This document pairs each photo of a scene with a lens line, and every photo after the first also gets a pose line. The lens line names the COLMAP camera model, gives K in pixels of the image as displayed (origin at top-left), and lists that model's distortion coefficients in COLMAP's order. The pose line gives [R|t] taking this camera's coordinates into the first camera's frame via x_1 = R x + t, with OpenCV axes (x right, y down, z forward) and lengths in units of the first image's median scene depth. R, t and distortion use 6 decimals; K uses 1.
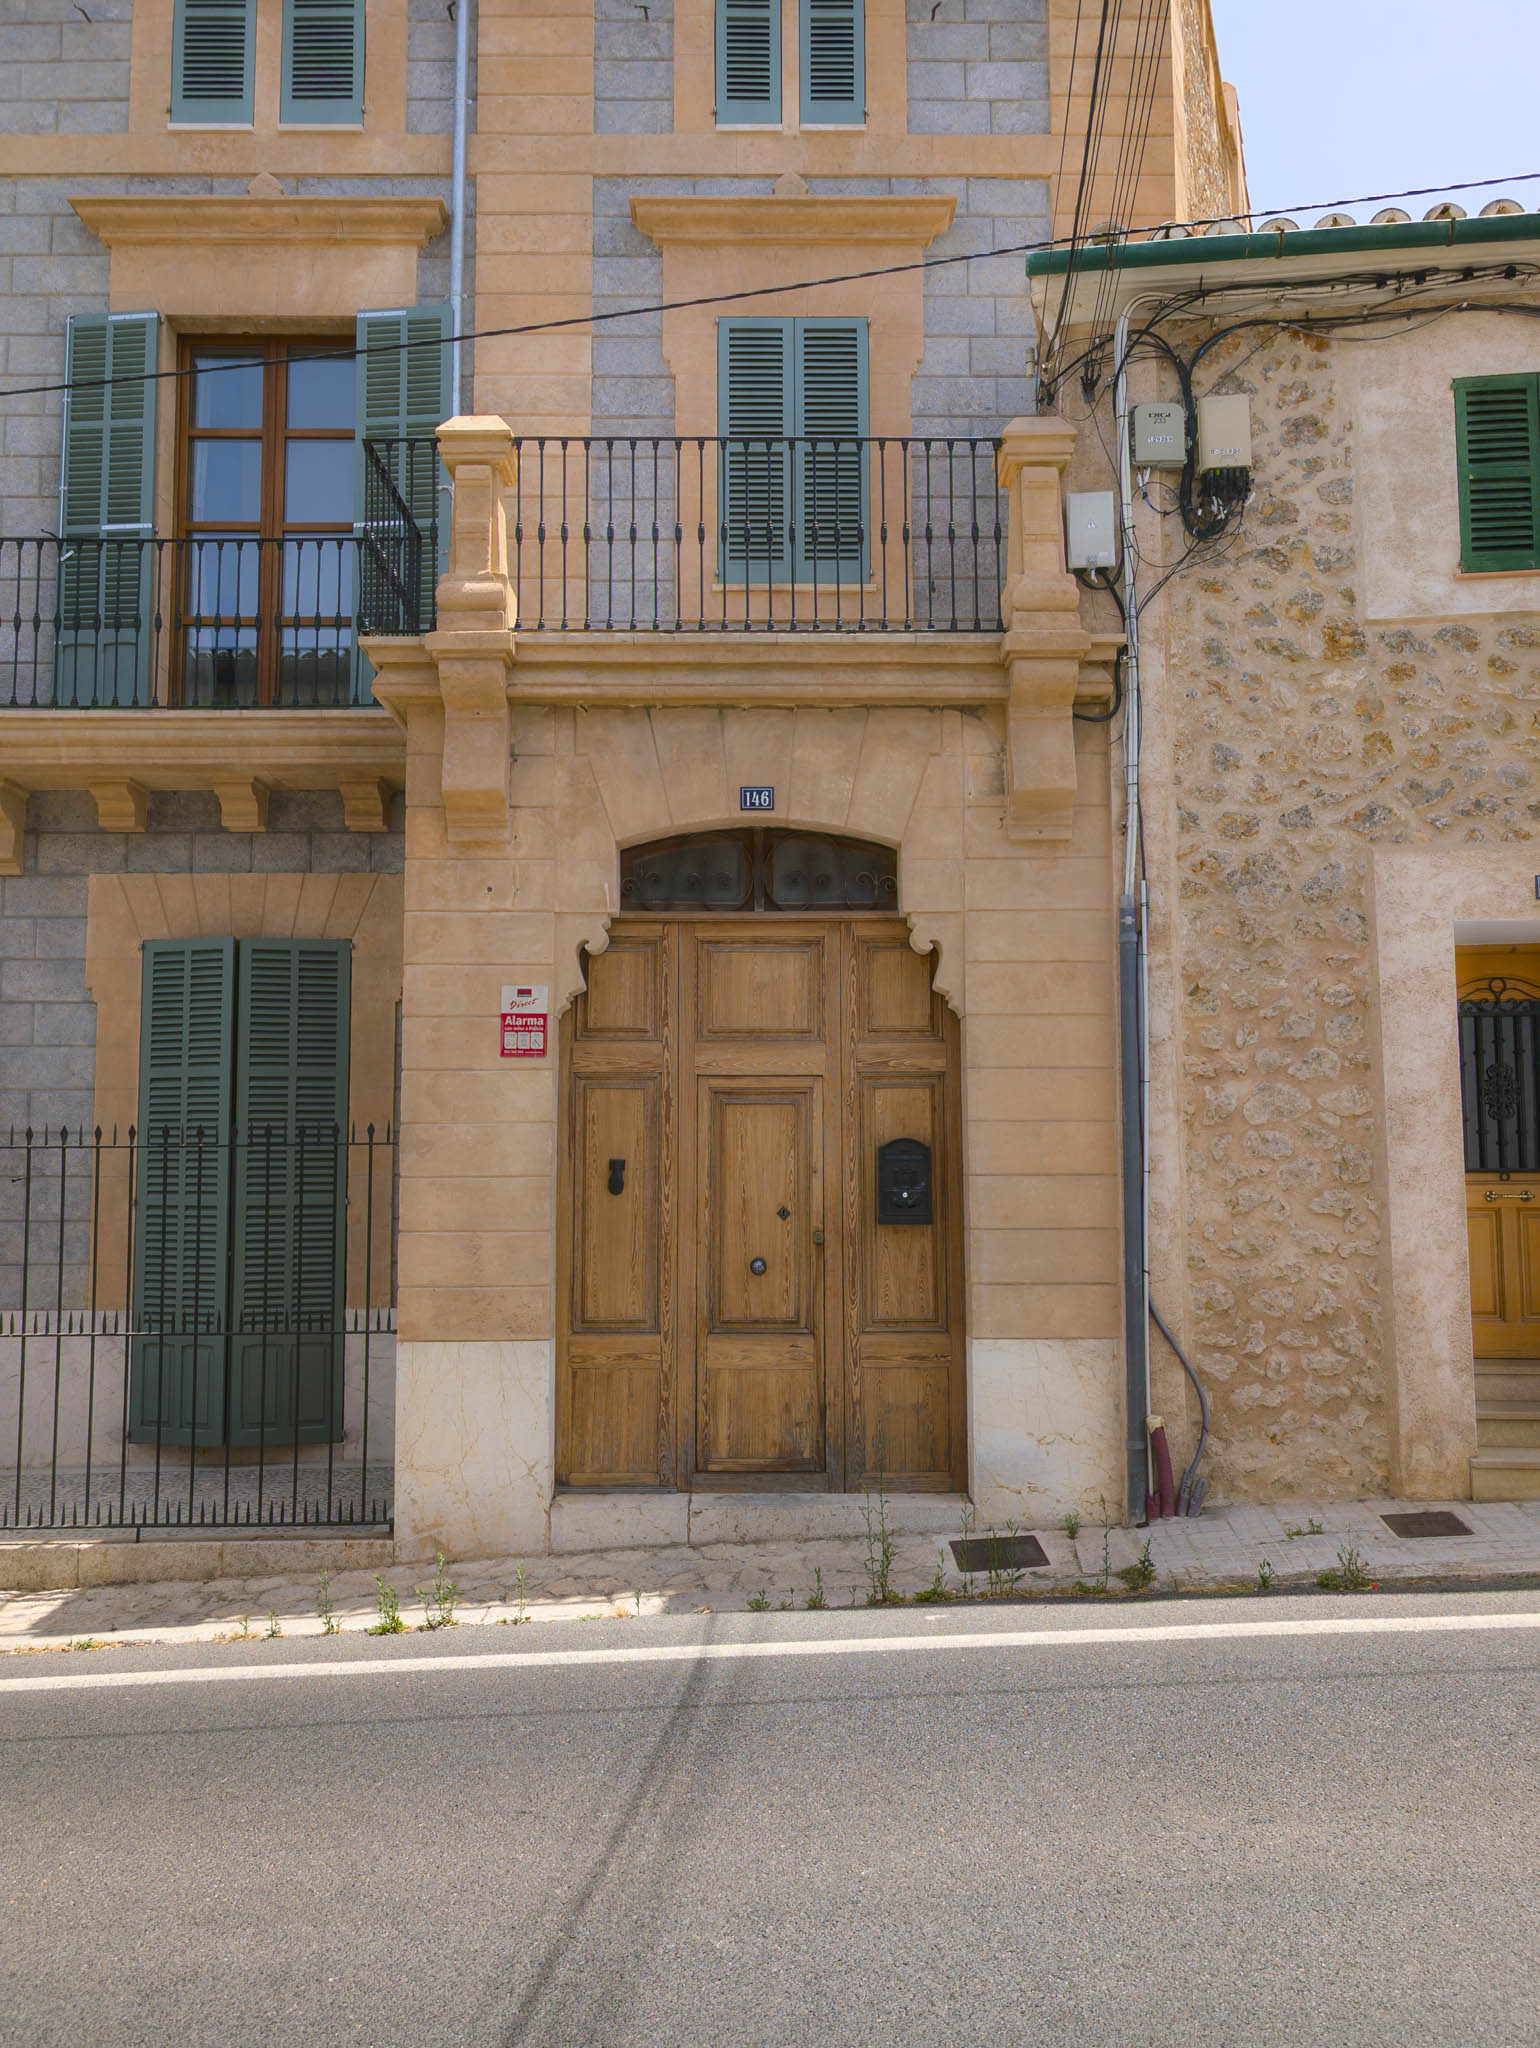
lens RADIAL K [[1501.7, 0, 761.9], [0, 1501.7, 1045.1], [0, 0, 1]] dist [0.003823, -0.008514]
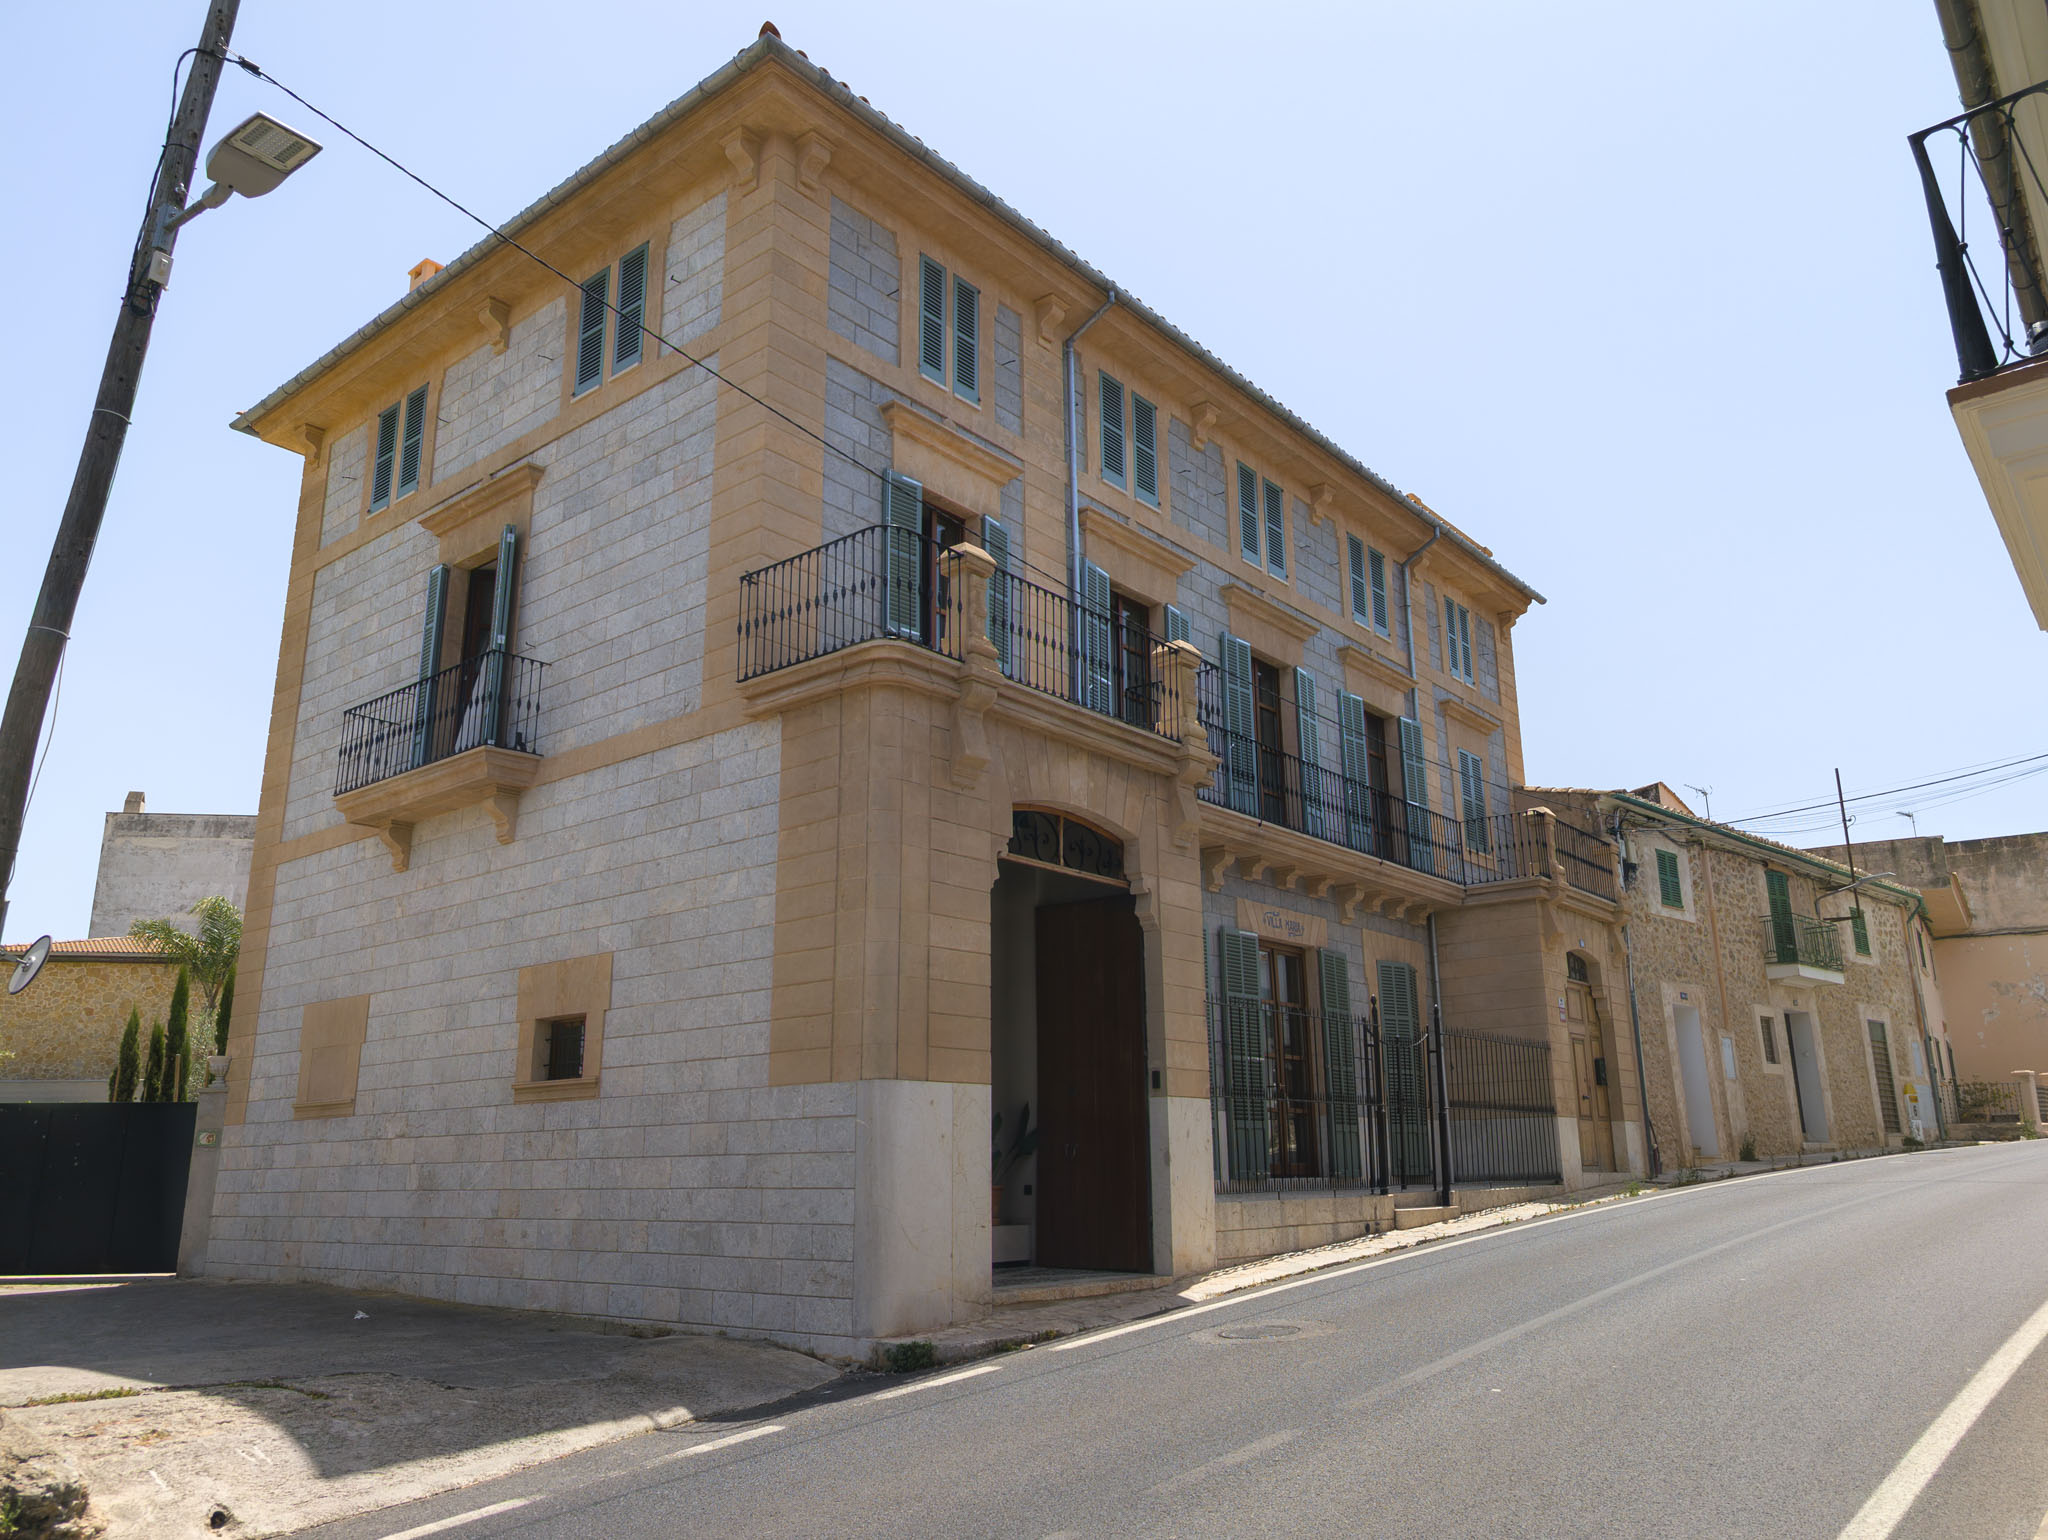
lens RADIAL K [[1501.7, 0, 1037.1], [0, 1501.7, 768.0], [0, 0, 1]] dist [0.003823, -0.008514]
pose [[0.641346, 0.199152, 0.740955, -3.117864], [-0.052862, 0.974900, -0.216276, 0.214895], [-0.765429, 0.099539, 0.635776, -0.158099]]
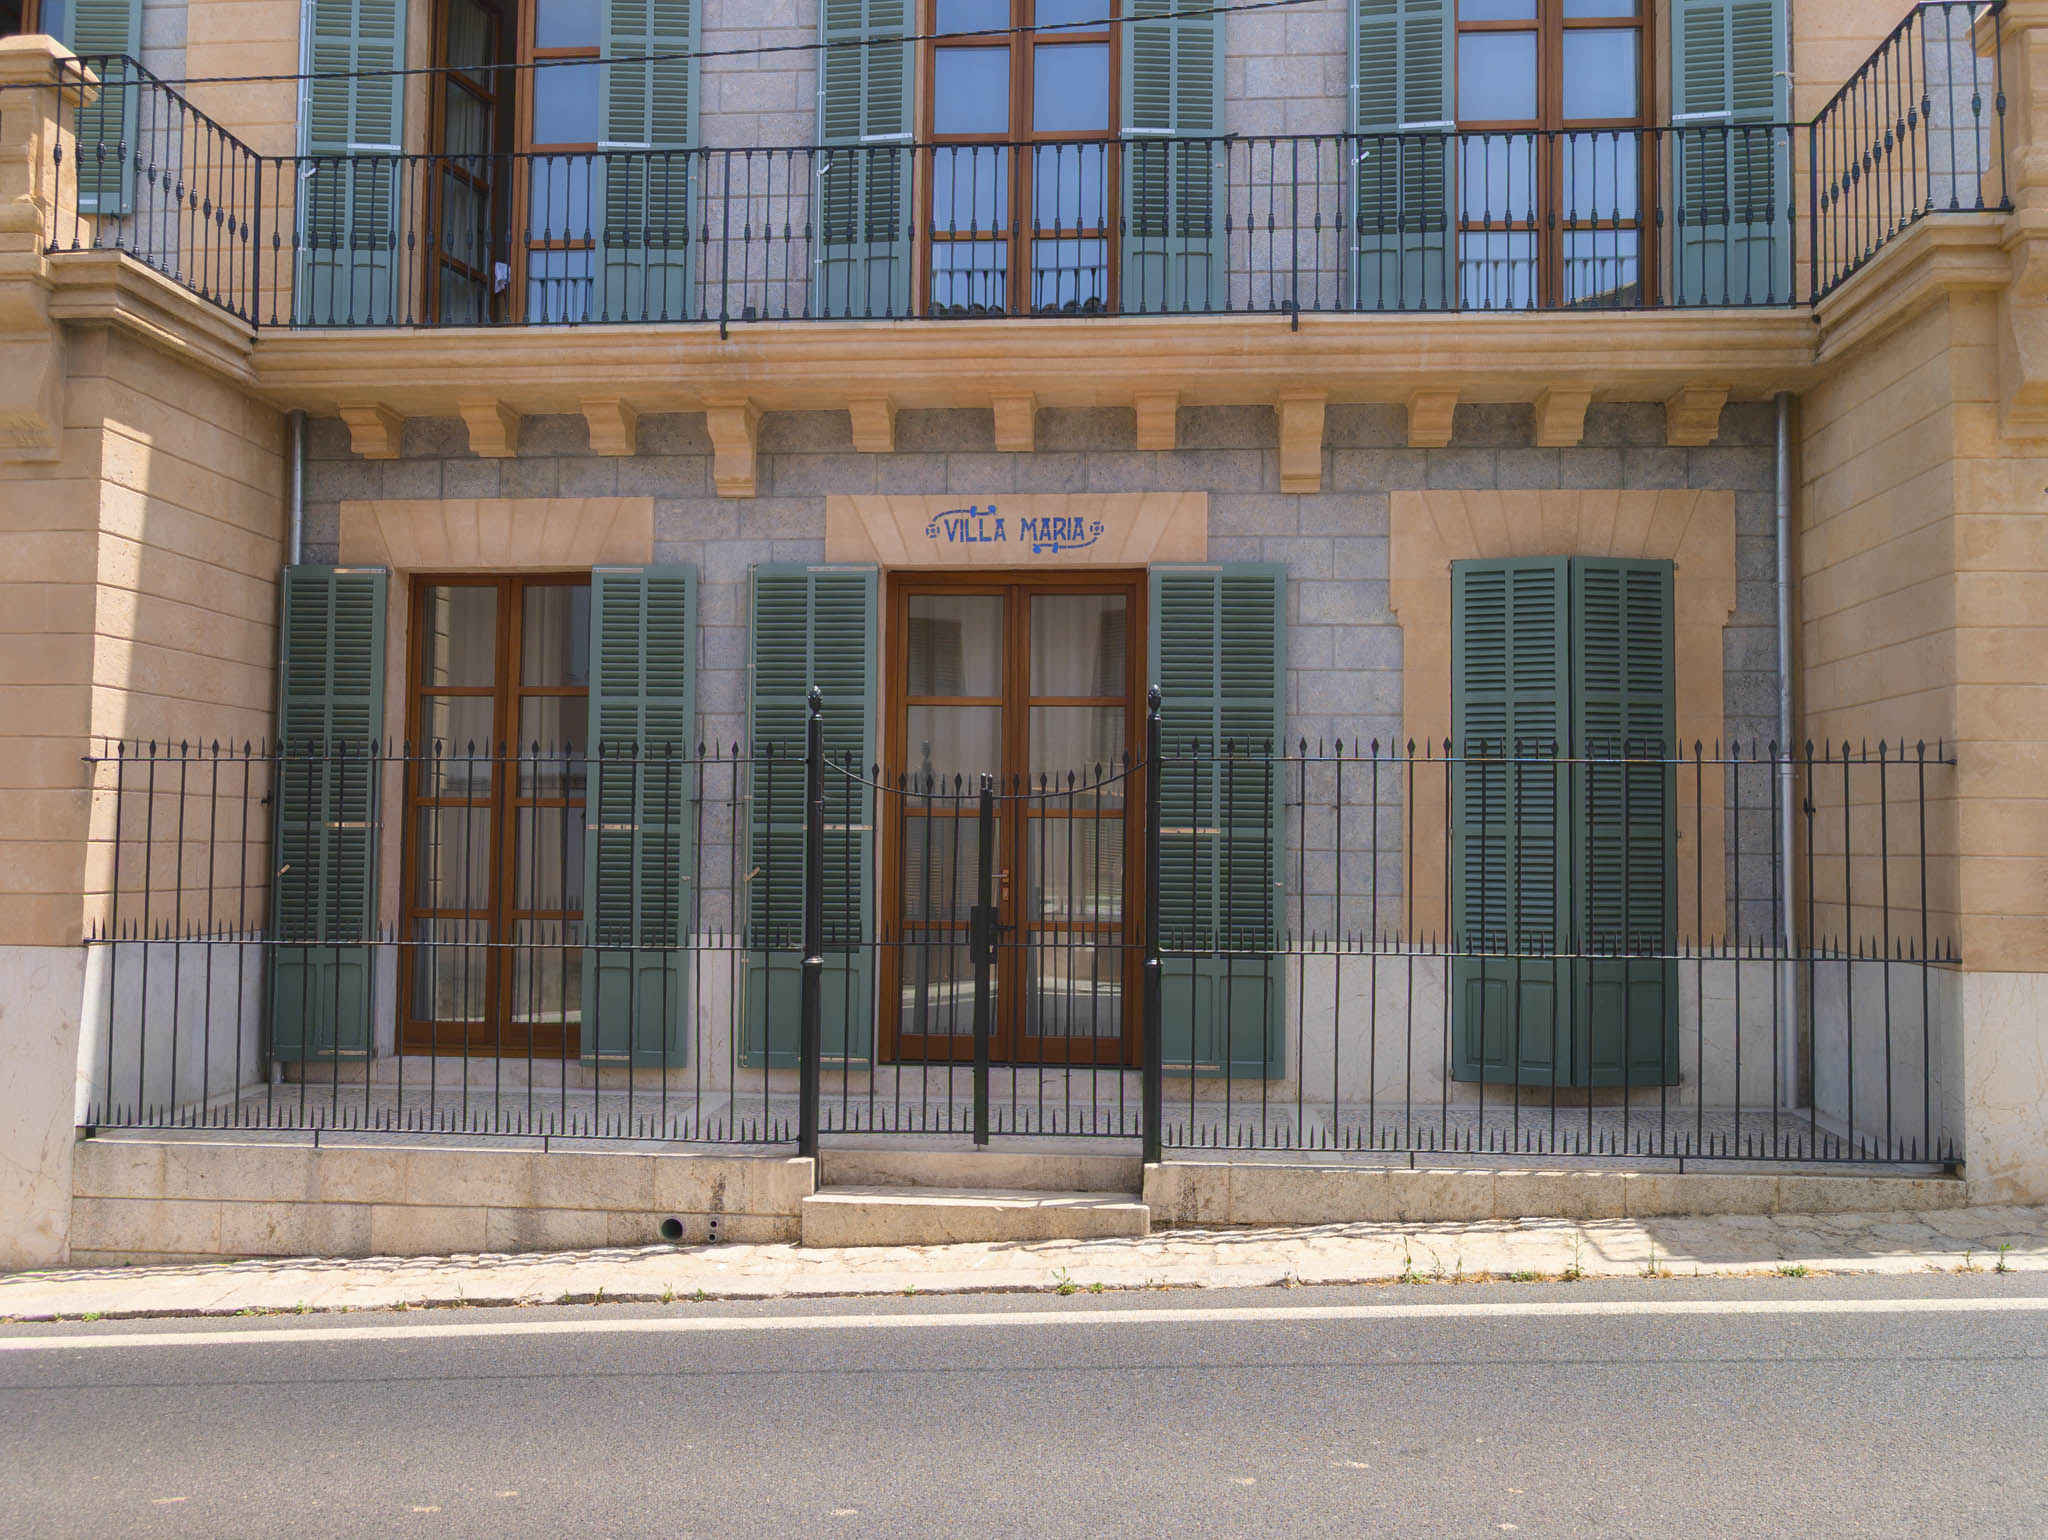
lens RADIAL K [[1501.7, 0, 1027.0], [0, 1501.7, 790.5], [0, 0, 1]] dist [0.003823, -0.008514]
pose [[0.996375, 0.012553, -0.084142, -0.724484], [-0.010135, 0.999525, 0.029098, 0.062551], [0.084468, -0.028140, 0.996029, 0.022615]]
